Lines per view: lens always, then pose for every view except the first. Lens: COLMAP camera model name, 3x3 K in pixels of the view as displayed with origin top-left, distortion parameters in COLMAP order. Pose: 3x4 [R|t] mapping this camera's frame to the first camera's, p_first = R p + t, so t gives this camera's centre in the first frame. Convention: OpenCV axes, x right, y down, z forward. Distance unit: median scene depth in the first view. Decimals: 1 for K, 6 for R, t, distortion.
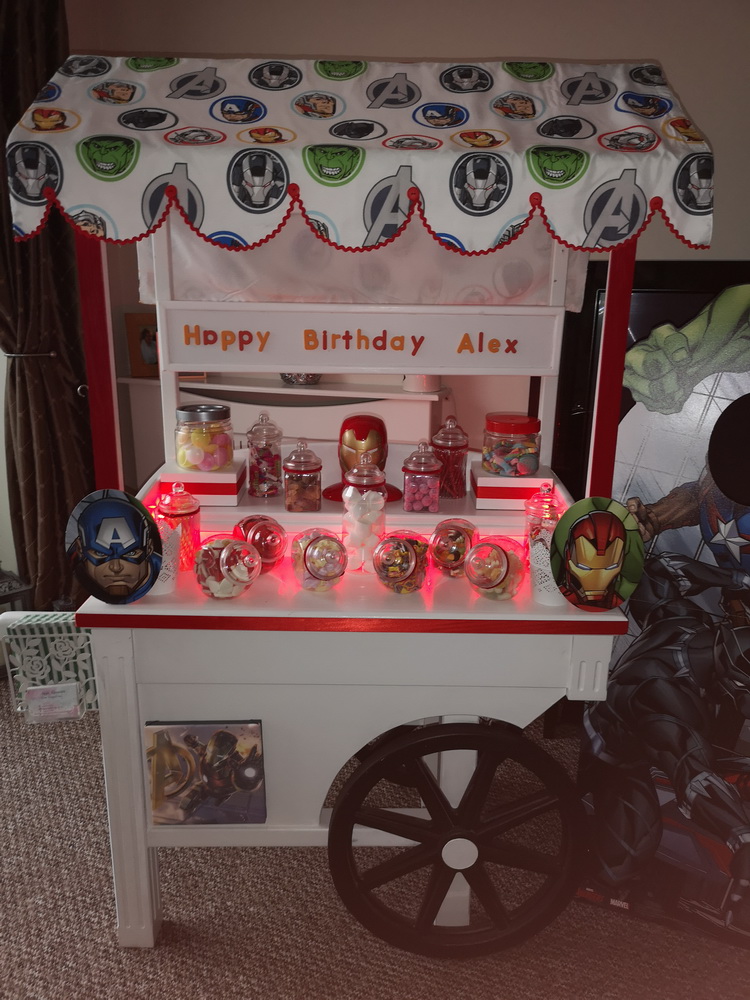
lens RADIAL K [[816.0, 0, 366.3], [0, 816.0, 505.1], [0, 0, 1]] dist [0.036269, -0.043082]
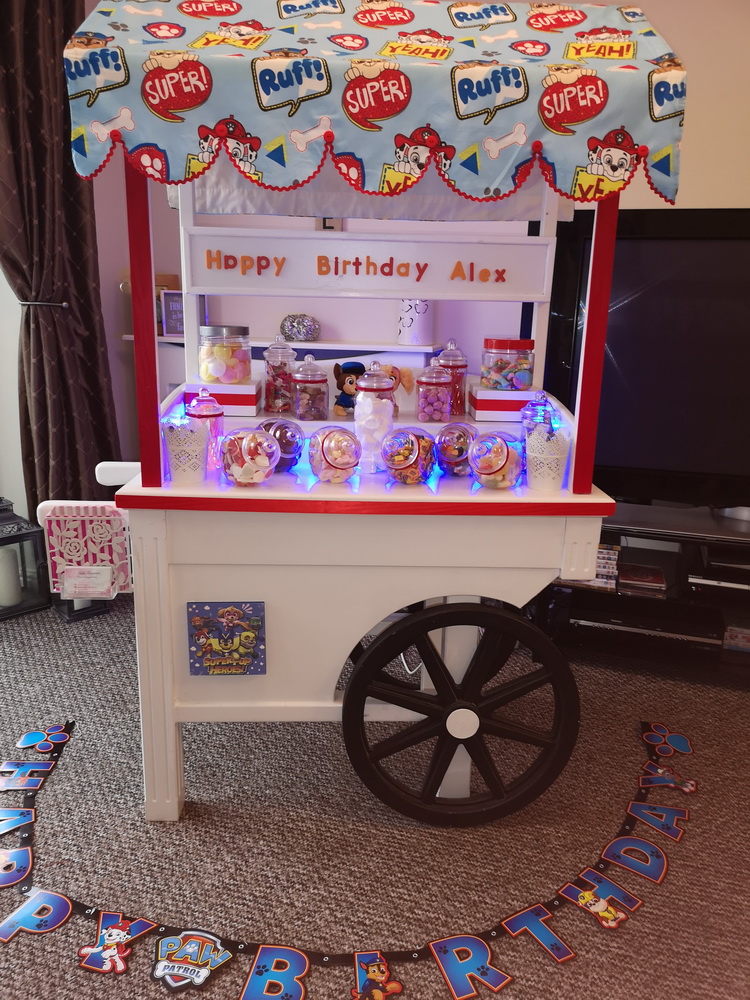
lens RADIAL K [[816.0, 0, 372.8], [0, 816.0, 511.3], [0, 0, 1]] dist [0.036269, -0.043082]
pose [[0.999303, 0.001463, 0.037309, -0.045821], [-0.000839, 0.999860, -0.016731, 0.153672], [-0.037328, 0.016688, 0.999164, -0.088708]]
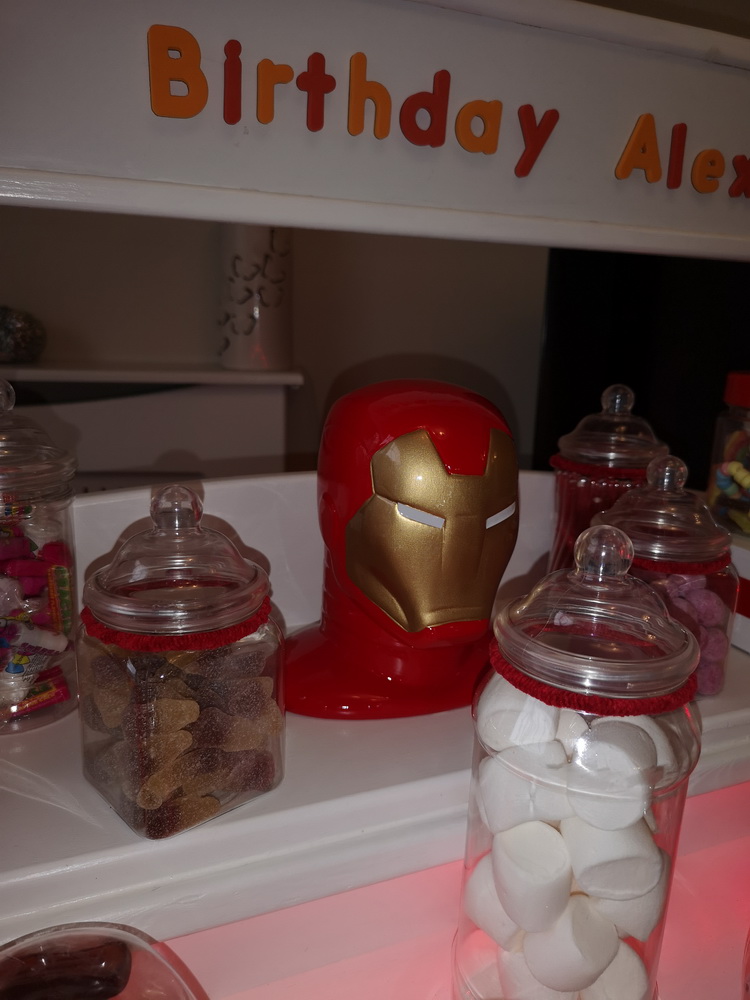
lens RADIAL K [[816.0, 0, 371.6], [0, 816.0, 503.1], [0, 0, 1]] dist [0.036269, -0.043082]
pose [[0.917291, -0.072517, 0.391559, -0.130326], [0.084883, 0.996288, -0.014339, -0.068965], [-0.389066, 0.046390, 0.920041, 0.814723]]
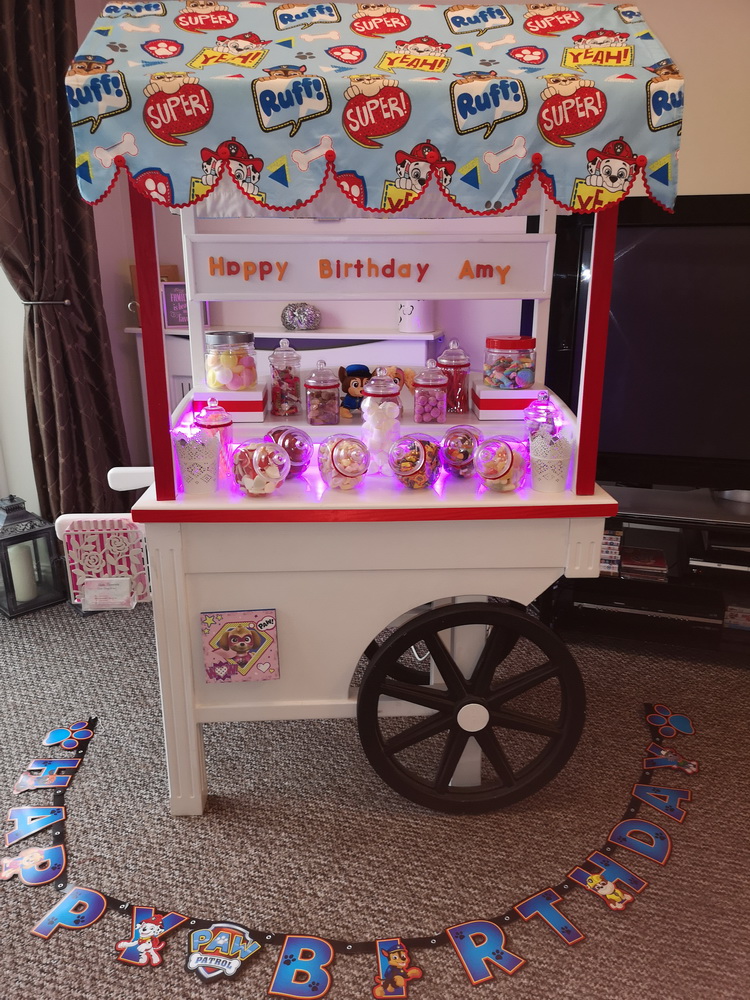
lens RADIAL K [[816.0, 0, 372.3], [0, 816.0, 512.5], [0, 0, 1]] dist [0.036269, -0.043082]
pose [[0.999065, -0.026061, 0.034507, -0.055721], [0.024939, 0.999159, 0.032549, 0.096561], [-0.035326, -0.031658, 0.998874, -0.115195]]
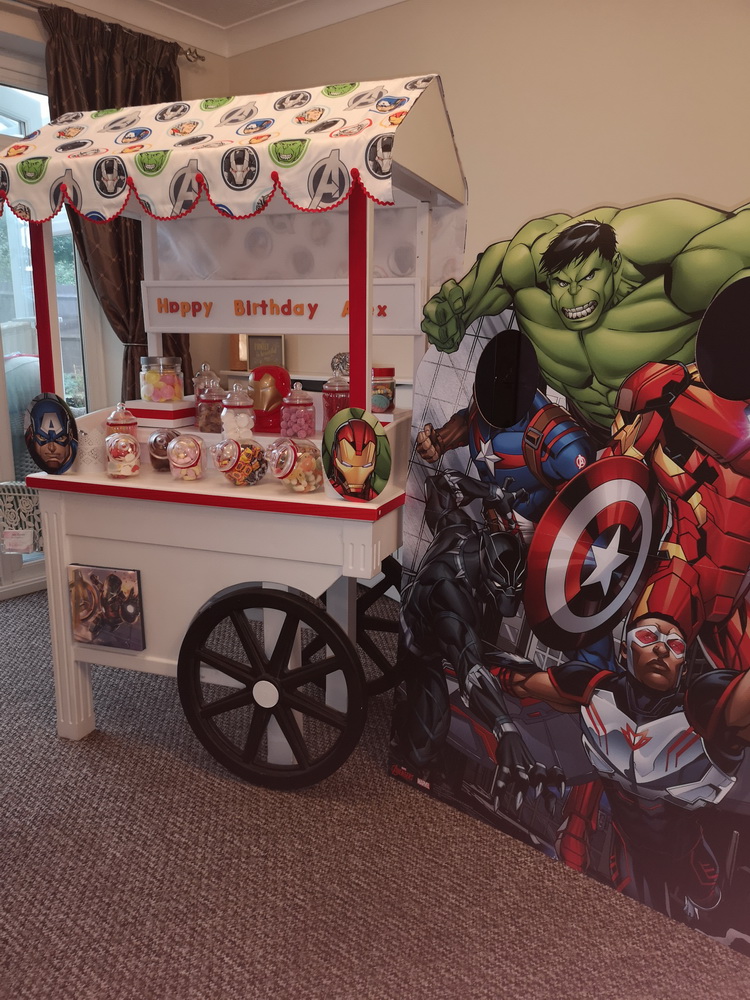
lens RADIAL K [[816.0, 0, 365.4], [0, 816.0, 506.7], [0, 0, 1]] dist [0.036269, -0.043082]
pose [[0.932409, 0.070493, -0.354464, 0.663855], [-0.096800, 0.993669, -0.057016, 0.187048], [0.348201, 0.087474, 0.933330, -0.147292]]
